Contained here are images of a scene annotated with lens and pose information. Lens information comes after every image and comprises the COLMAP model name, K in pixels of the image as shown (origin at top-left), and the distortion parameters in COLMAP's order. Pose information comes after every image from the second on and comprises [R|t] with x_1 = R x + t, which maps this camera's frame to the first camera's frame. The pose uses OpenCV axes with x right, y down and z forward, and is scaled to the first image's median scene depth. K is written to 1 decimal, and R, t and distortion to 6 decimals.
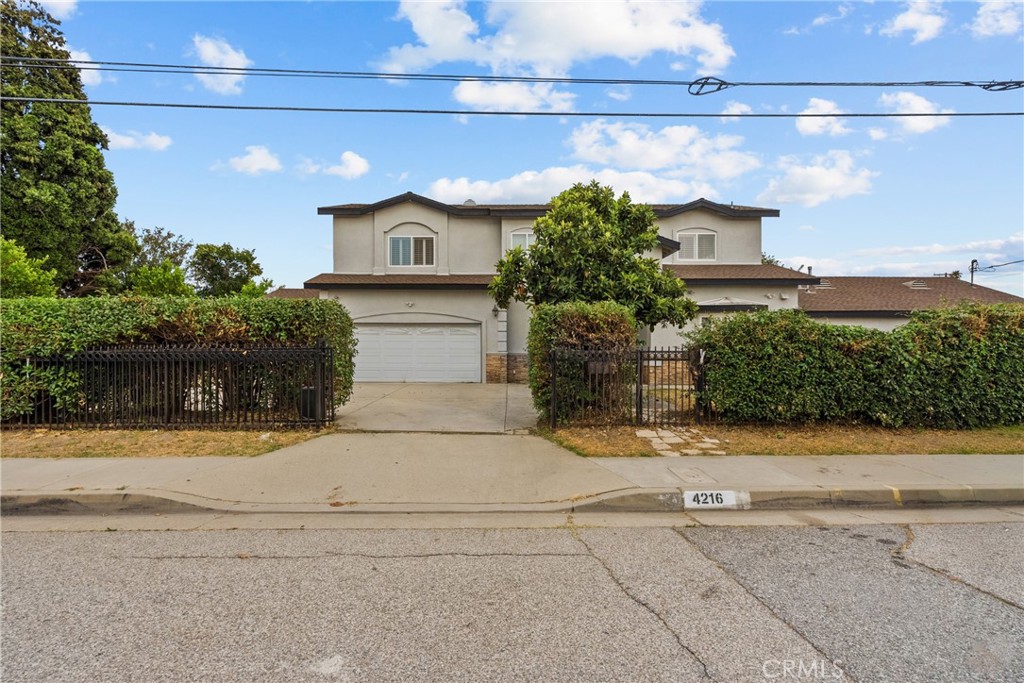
lens RADIAL K [[452.0, 0, 512.0], [0, 452.0, 341.5], [0, 0, 1]] dist [0.000800, 0.000056]
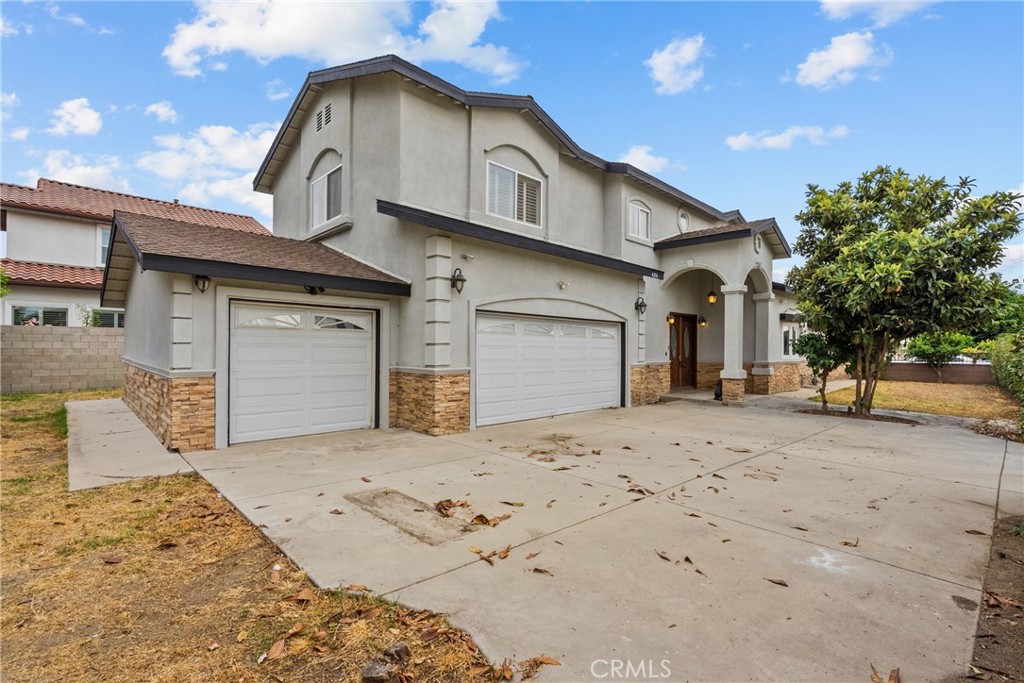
lens RADIAL K [[452.0, 0, 512.0], [0, 452.0, 341.5], [0, 0, 1]] dist [0.000800, 0.000056]
pose [[0.727250, 0.011149, 0.686282, -0.635965], [-0.008311, 0.999938, -0.007437, -0.003722], [-0.686322, -0.000295, 0.727298, 0.573655]]
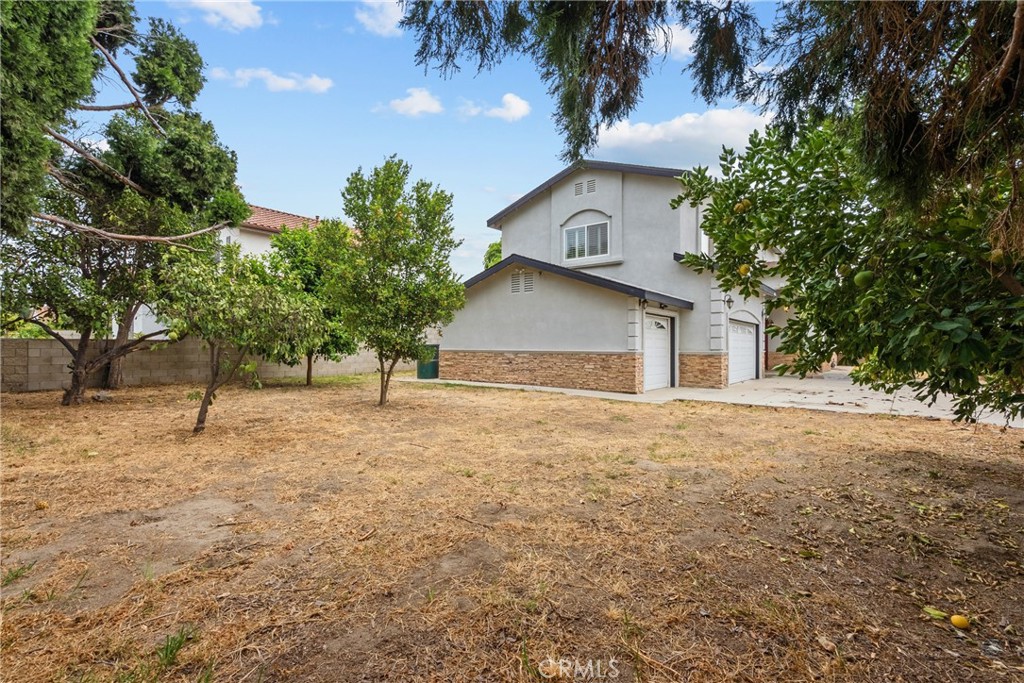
lens RADIAL K [[452.0, 0, 512.0], [0, 452.0, 341.5], [0, 0, 1]] dist [0.000800, 0.000056]
pose [[0.630535, -0.000972, 0.776160, -1.202066], [-0.000576, 0.999998, 0.001721, 0.001830], [-0.776161, -0.001532, 0.630533, 0.724249]]
